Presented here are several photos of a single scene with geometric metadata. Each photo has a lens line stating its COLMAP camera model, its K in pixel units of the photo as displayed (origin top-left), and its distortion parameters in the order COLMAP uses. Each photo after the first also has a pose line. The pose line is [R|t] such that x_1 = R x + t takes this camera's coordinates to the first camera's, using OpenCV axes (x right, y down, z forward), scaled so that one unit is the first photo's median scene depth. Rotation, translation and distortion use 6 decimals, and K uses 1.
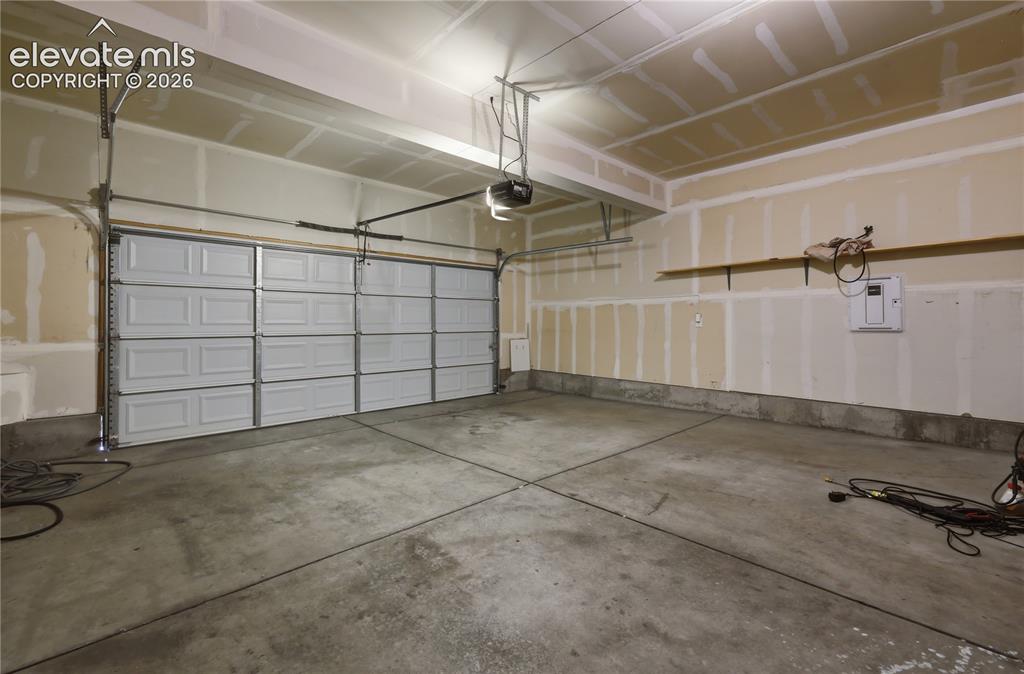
lens RADIAL K [[444.8, 0, 512.7], [0, 444.8, 328.9], [0, 0, 1]] dist [0.000333, 0.000007]
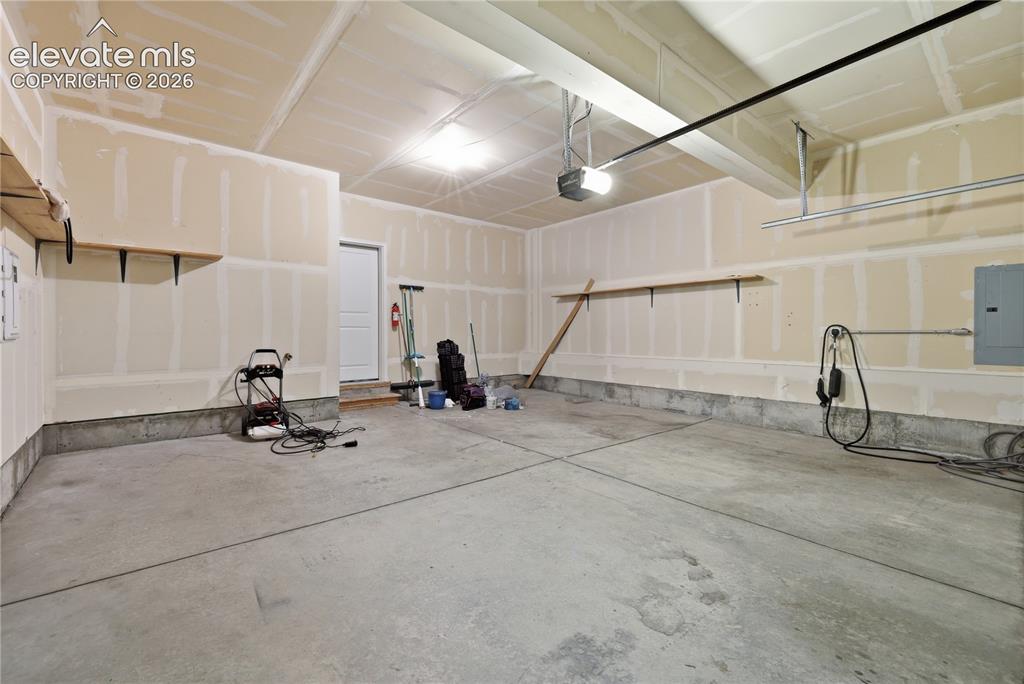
lens RADIAL K [[436.5, 0, 511.3], [0, 436.5, 339.1], [0, 0, 1]] dist [0.013103, -0.000146]
pose [[-0.998838, -0.000273, 0.048185, 0.103290], [0.000868, 0.999720, 0.023653, -0.006669], [-0.048178, 0.023668, -0.998558, 2.040736]]
